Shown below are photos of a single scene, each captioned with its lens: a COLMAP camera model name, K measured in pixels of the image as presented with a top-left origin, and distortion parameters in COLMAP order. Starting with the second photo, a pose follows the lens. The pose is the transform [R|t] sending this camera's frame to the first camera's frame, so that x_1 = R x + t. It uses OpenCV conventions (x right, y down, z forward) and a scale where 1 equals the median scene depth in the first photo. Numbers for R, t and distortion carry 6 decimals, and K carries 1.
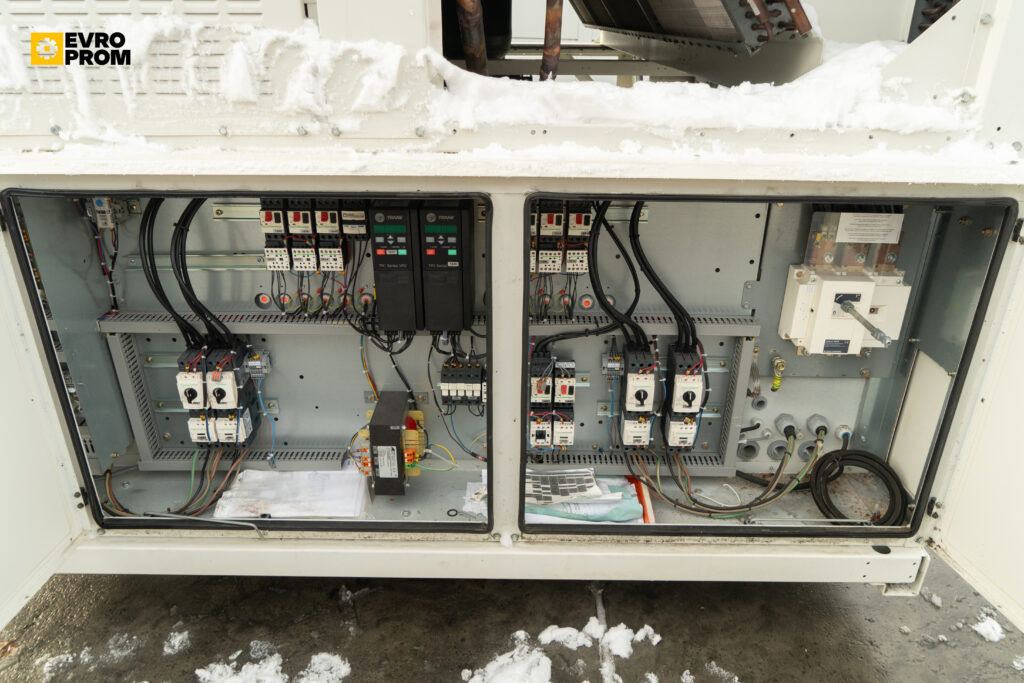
lens RADIAL K [[703.7, 0, 512.0], [0, 703.7, 341.5], [0, 0, 1]] dist [-0.026611, 0.006287]
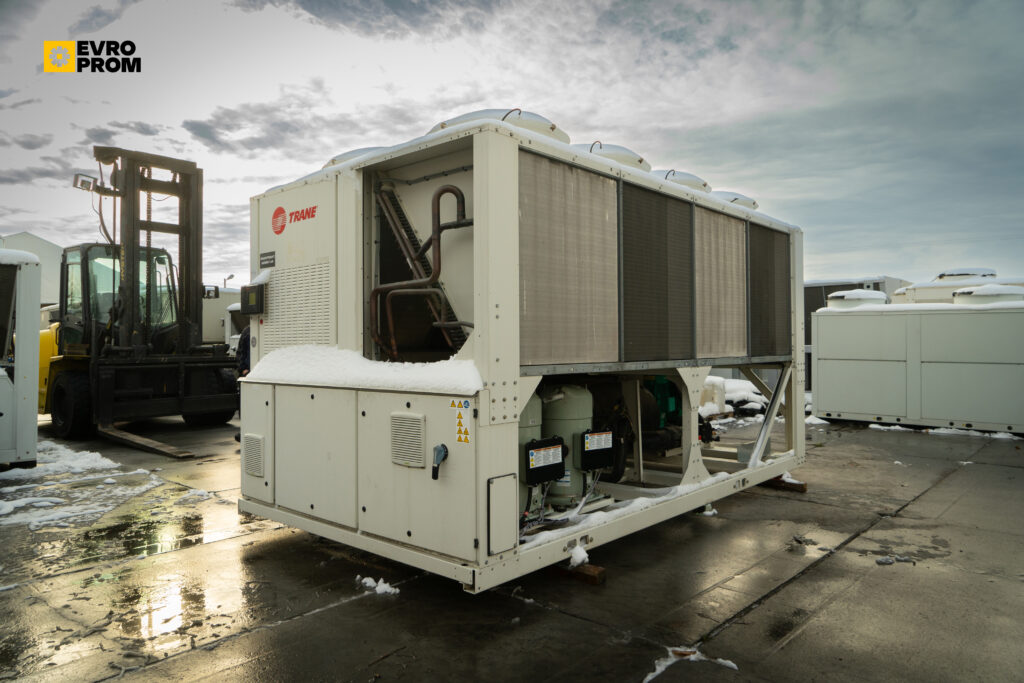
lens RADIAL K [[683.6, 0, 512.0], [0, 683.6, 341.5], [0, 0, 1]] dist [-0.008568, -0.000236]
pose [[0.745209, -0.017945, -0.666590, 2.543411], [-0.269265, 0.906419, -0.325424, 0.393641], [0.610049, 0.421998, 0.670639, -0.754286]]
